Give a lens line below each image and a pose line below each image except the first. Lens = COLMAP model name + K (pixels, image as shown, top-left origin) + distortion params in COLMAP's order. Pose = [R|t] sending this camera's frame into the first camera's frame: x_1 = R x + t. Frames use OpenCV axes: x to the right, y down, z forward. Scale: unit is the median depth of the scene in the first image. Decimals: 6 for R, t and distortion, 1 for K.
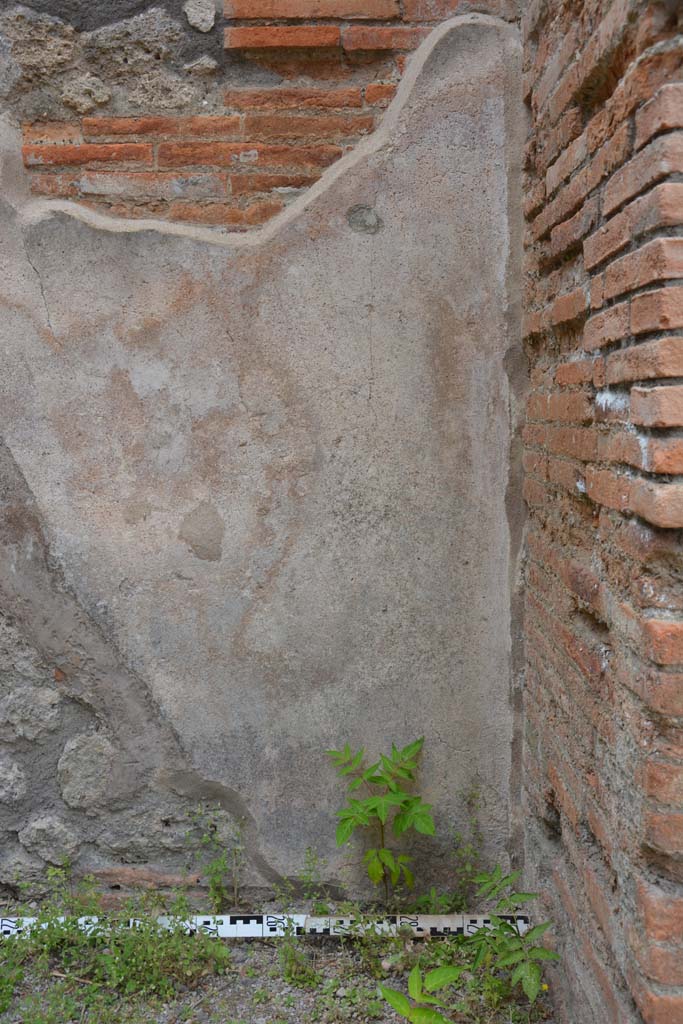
lens RADIAL K [[1057.8, 0, 344.6], [0, 1057.8, 514.8], [0, 0, 1]] dist [0.002083, 0.000000]
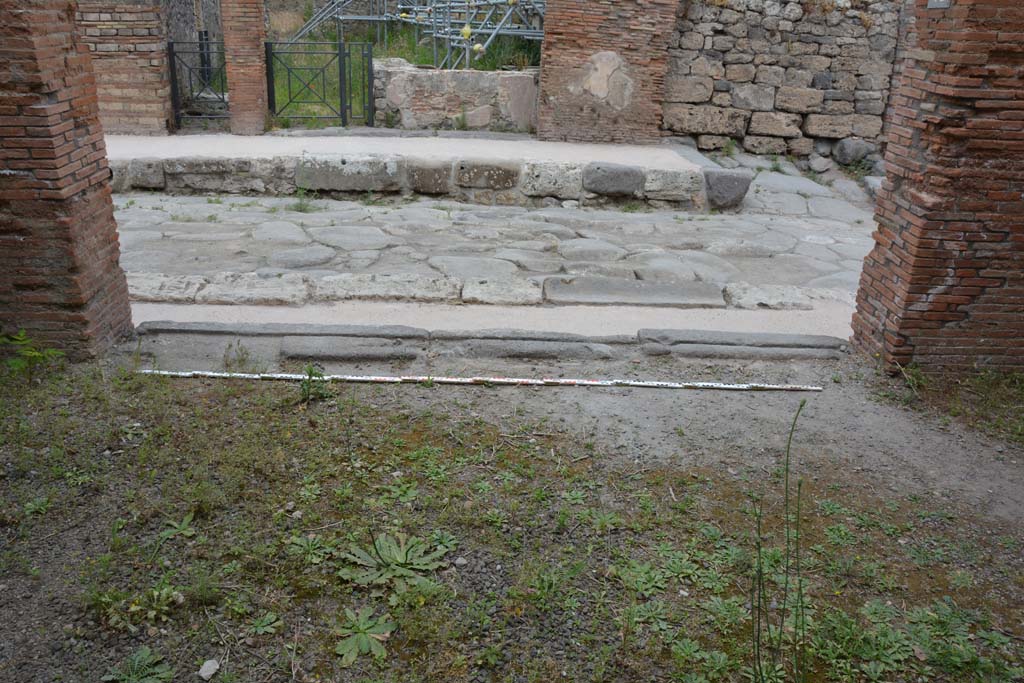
lens RADIAL K [[797.1, 0, 511.5], [0, 797.1, 348.9], [0, 0, 1]] dist [-0.164639, 0.121830]
pose [[-0.050262, -0.398225, 0.915910, -1.805489], [0.074074, 0.913056, 0.401050, -0.336501], [-0.995985, 0.088003, -0.016394, -0.498234]]
